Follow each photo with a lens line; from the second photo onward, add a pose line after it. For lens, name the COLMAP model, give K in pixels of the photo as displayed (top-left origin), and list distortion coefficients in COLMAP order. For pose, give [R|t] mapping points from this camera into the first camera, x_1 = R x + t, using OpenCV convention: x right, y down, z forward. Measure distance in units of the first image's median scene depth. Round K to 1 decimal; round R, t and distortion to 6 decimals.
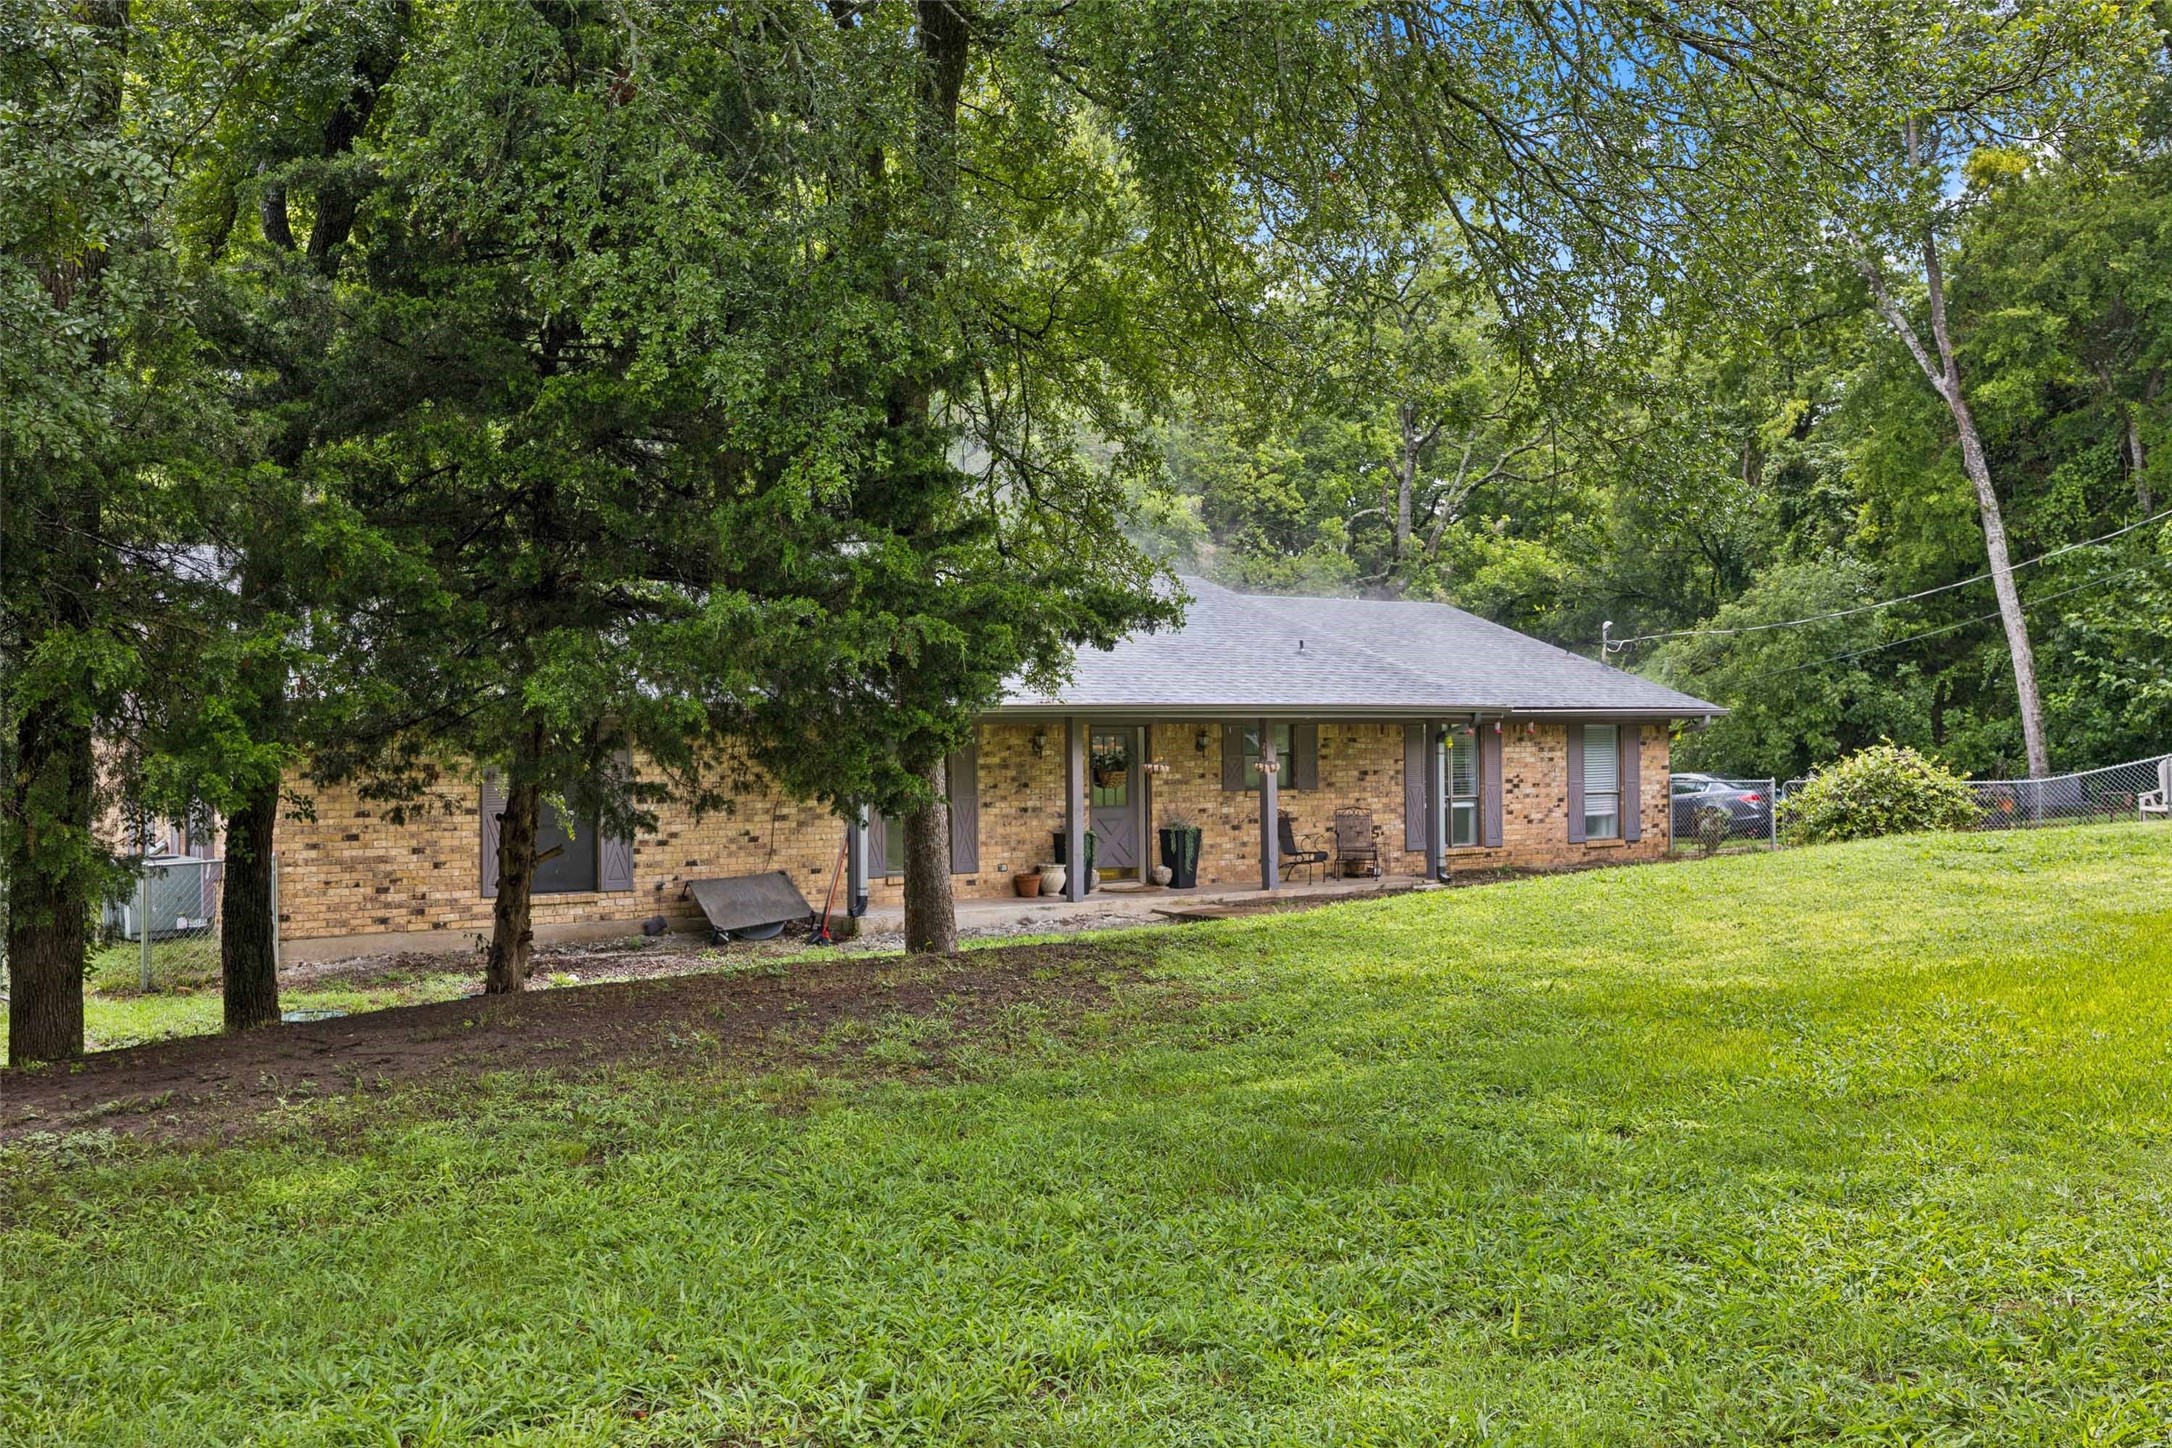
lens RADIAL K [[2107.0, 0, 1097.5], [0, 2107.0, 727.5], [0, 0, 1]] dist [-0.014585, 0.000000]
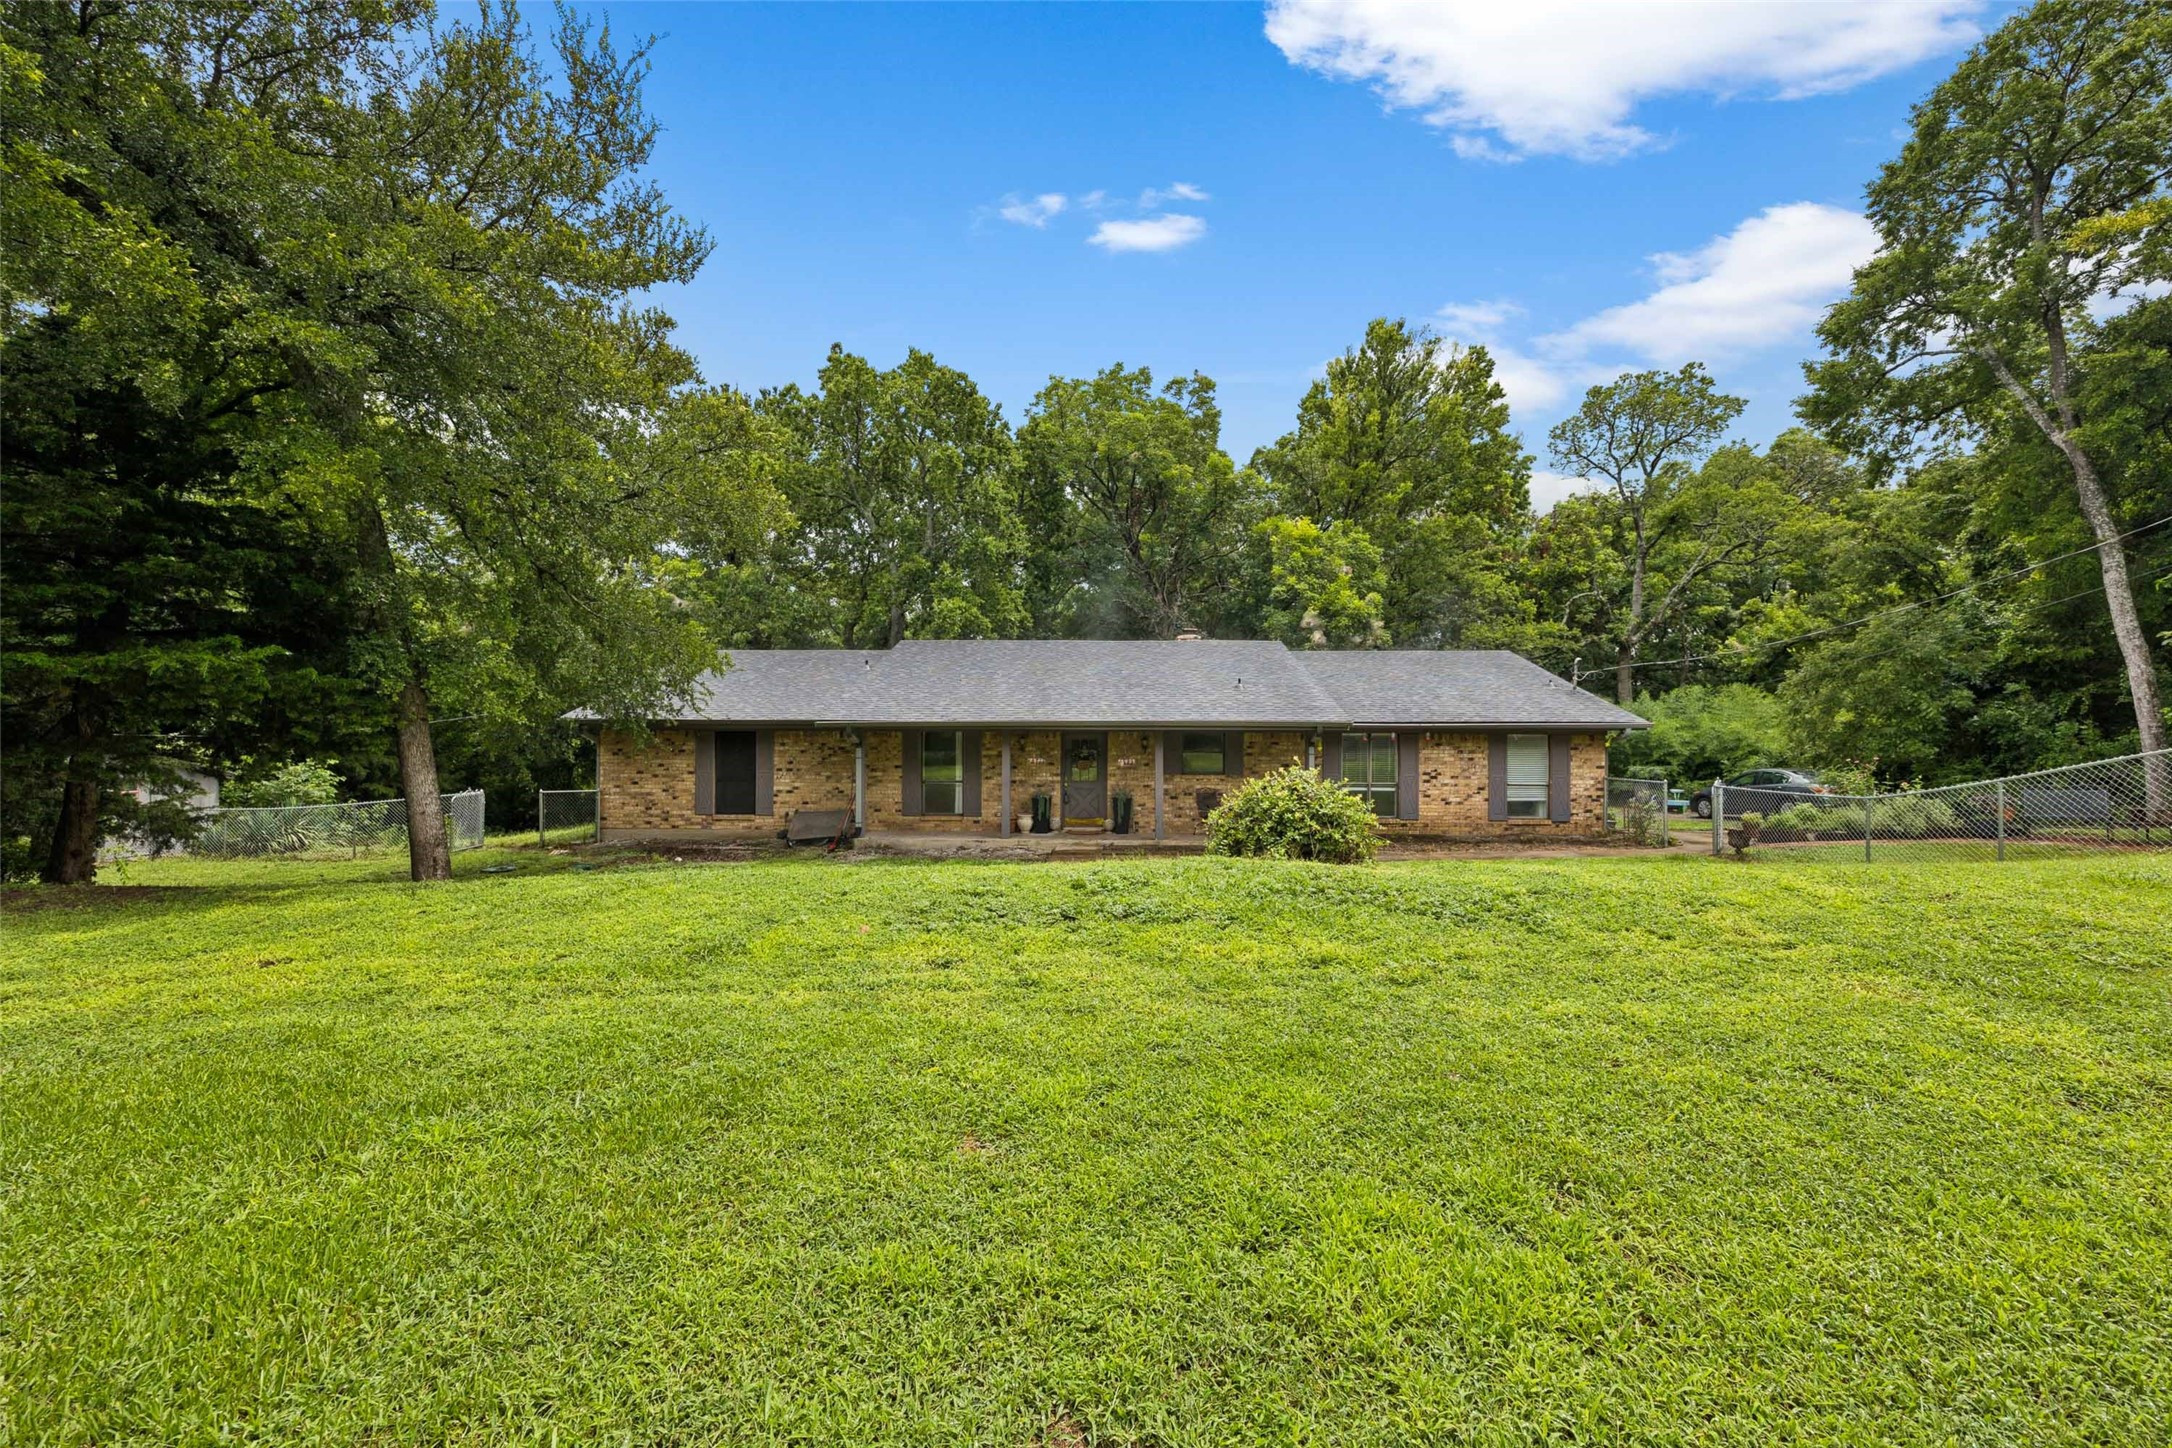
lens RADIAL K [[883.9, 0, 1088.1], [0, 883.9, 727.2], [0, 0, 1]] dist [0.000340, 0.000022]
pose [[0.782606, 0.004796, -0.622498, 0.462372], [-0.004637, 0.999987, 0.001874, -0.007053], [0.622500, 0.001420, 0.782619, 0.470516]]
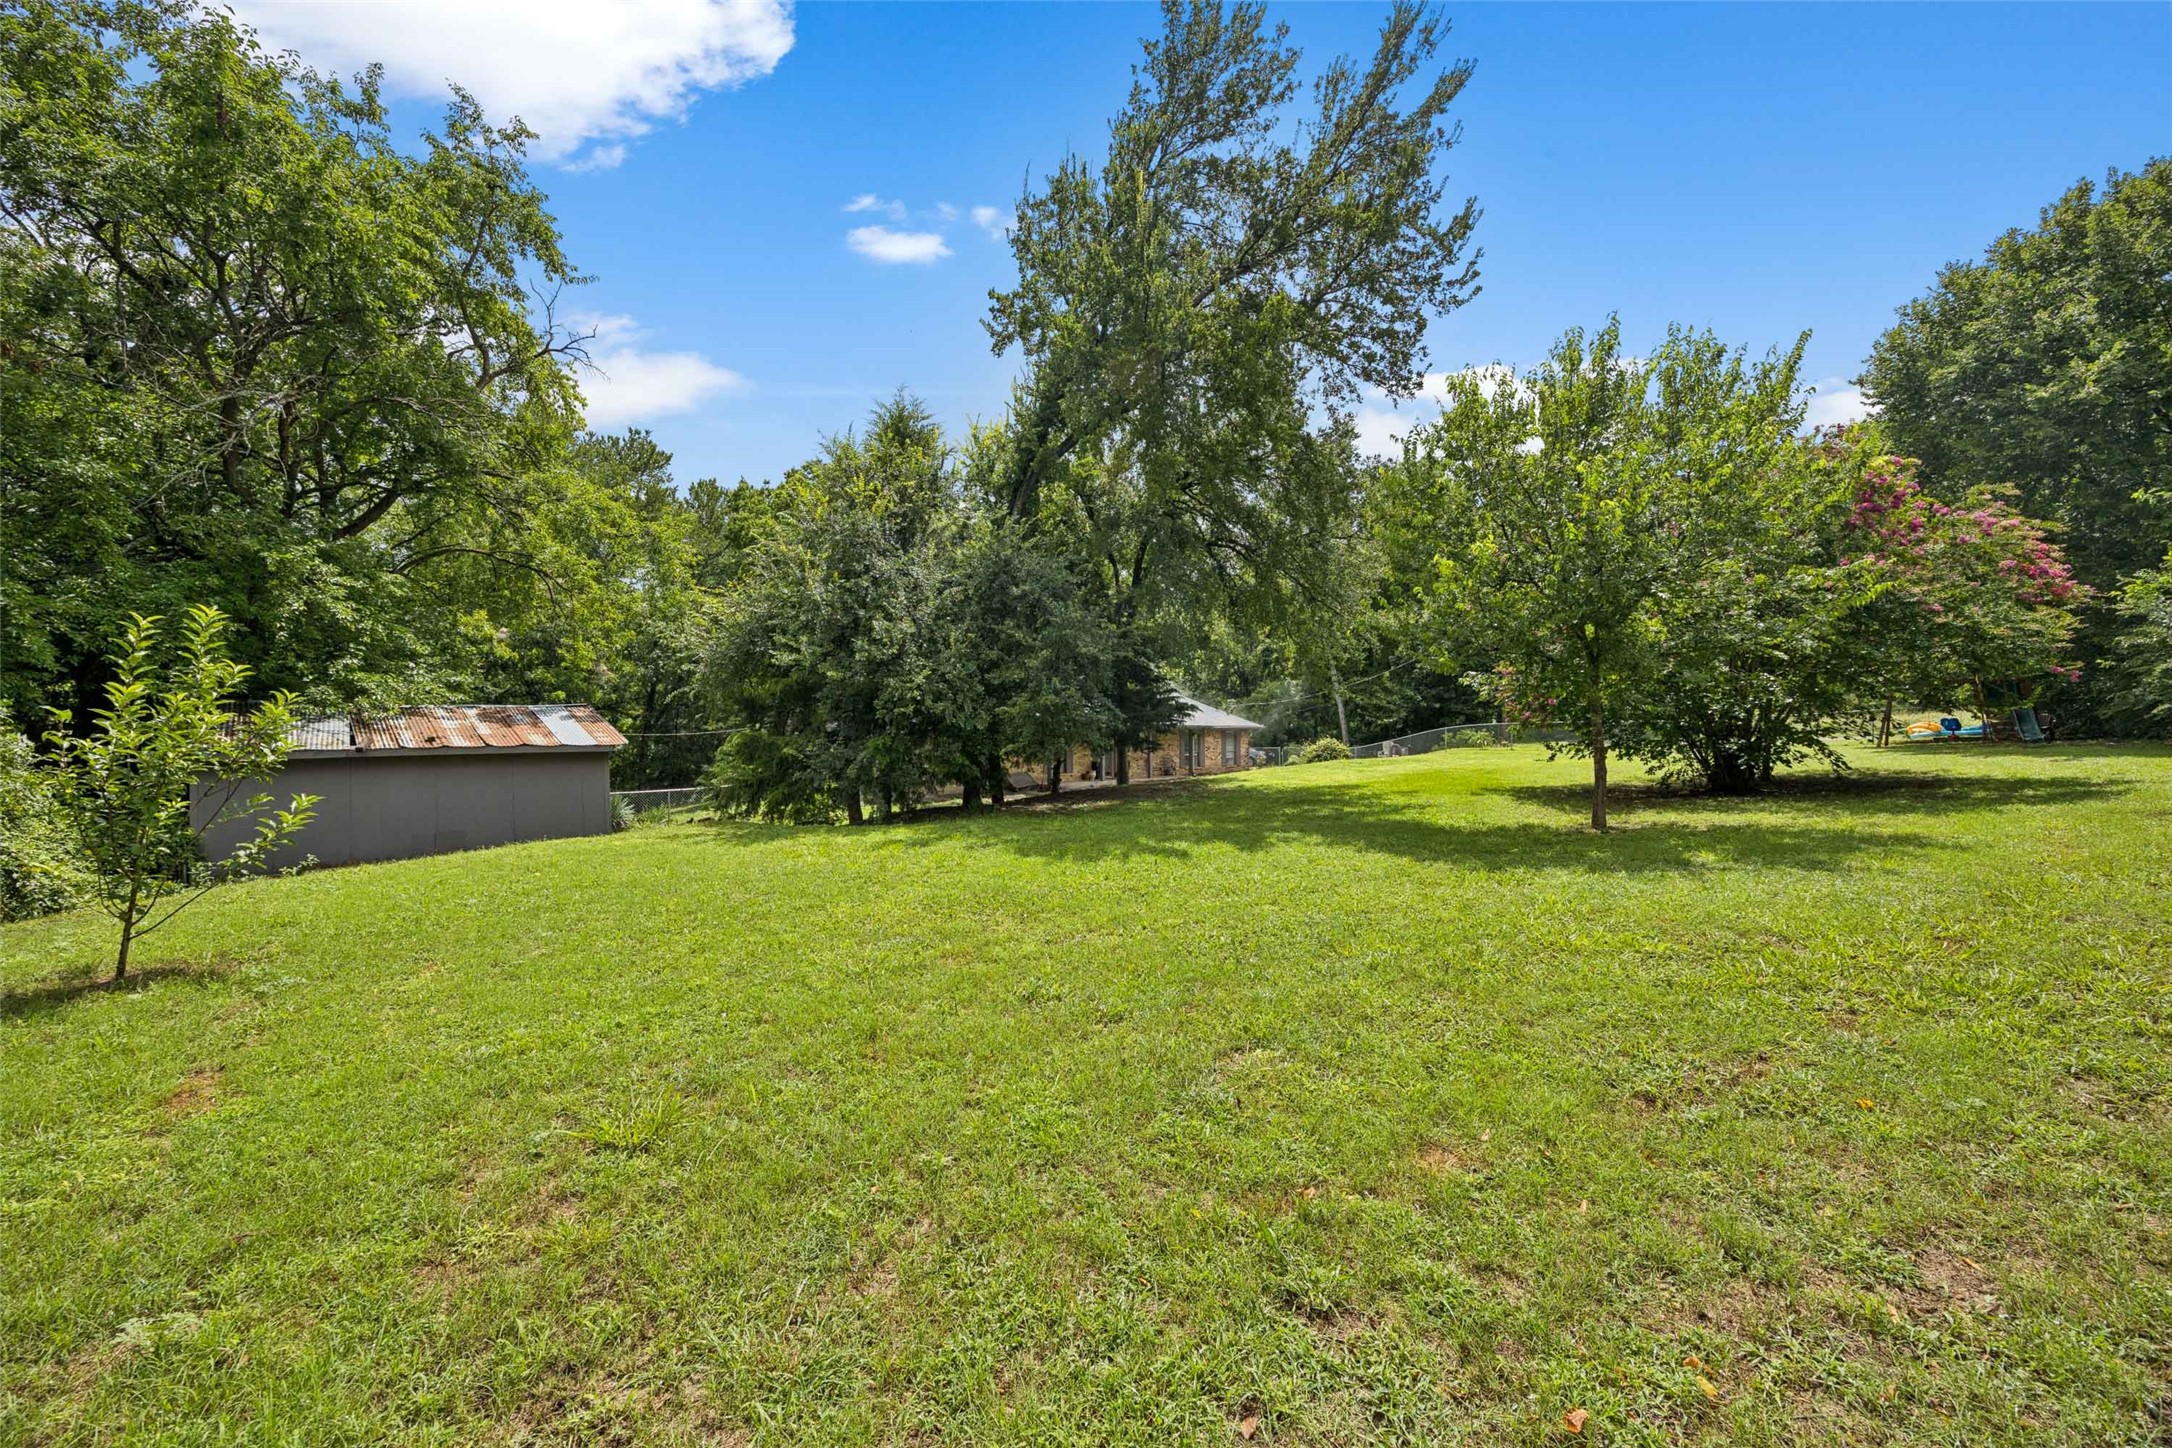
lens RADIAL K [[826.2, 0, 1078.7], [0, 826.2, 725.8], [0, 0, 1]] dist [-0.001769, -0.000431]
pose [[0.990786, 0.004404, 0.135362, -0.233358], [-0.003929, 0.999985, -0.003775, -0.005481], [-0.135376, 0.003209, 0.990789, -0.372371]]
